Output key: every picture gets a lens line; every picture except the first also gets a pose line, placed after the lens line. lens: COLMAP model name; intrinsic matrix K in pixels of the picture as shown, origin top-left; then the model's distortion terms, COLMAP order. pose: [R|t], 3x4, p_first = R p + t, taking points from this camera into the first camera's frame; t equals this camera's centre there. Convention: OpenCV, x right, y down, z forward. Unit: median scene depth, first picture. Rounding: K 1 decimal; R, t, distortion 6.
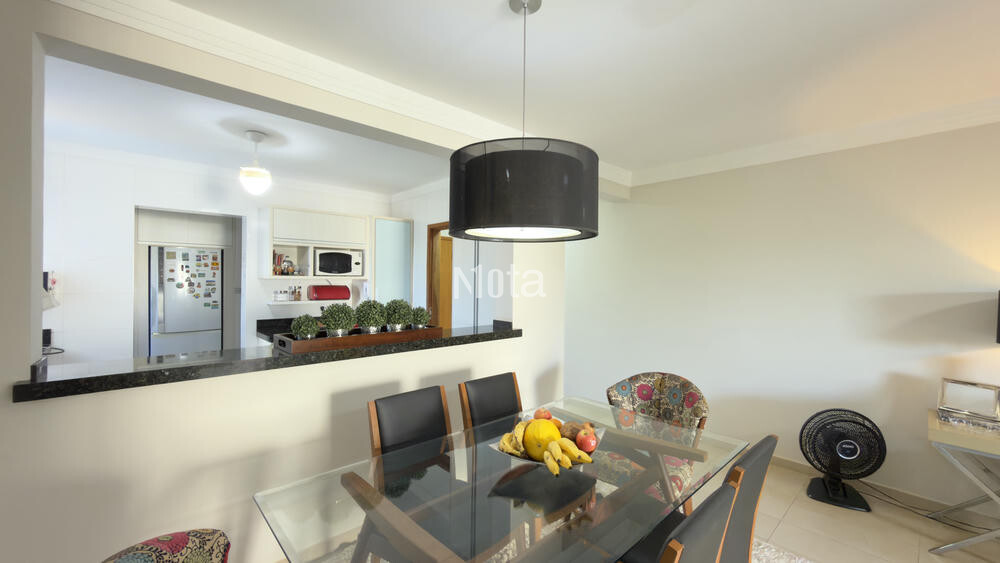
lens RADIAL K [[397.1, 0, 501.5], [0, 397.1, 281.3], [0, 0, 1]] dist [0.000958, -0.000211]
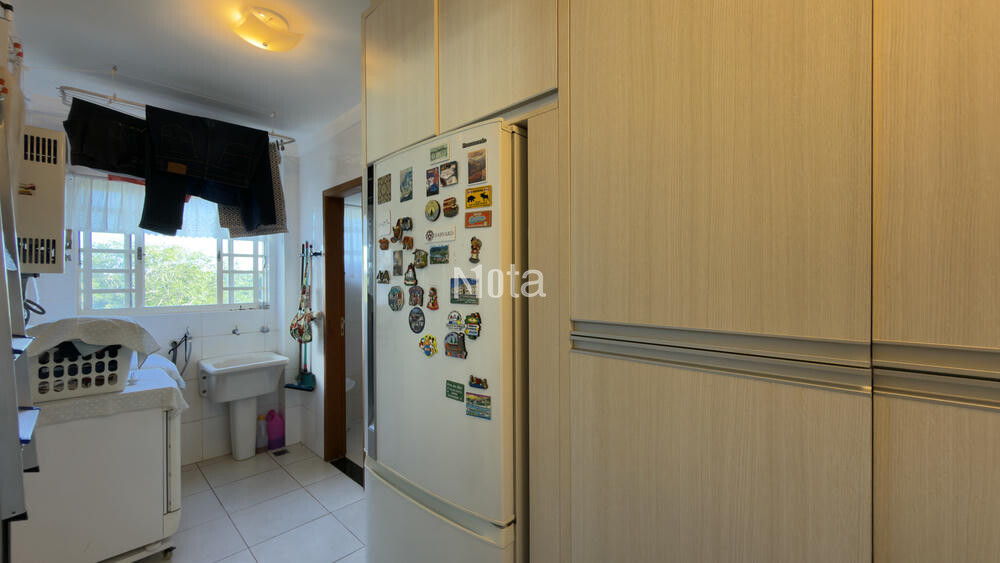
lens RADIAL K [[397.1, 0, 500.4], [0, 397.1, 279.1], [0, 0, 1]] dist [0.000958, -0.000211]
pose [[0.059699, -0.006582, -0.998195, -0.540406], [0.003603, 0.999973, -0.006378, -0.000396], [0.998210, -0.003216, 0.059721, 1.044529]]
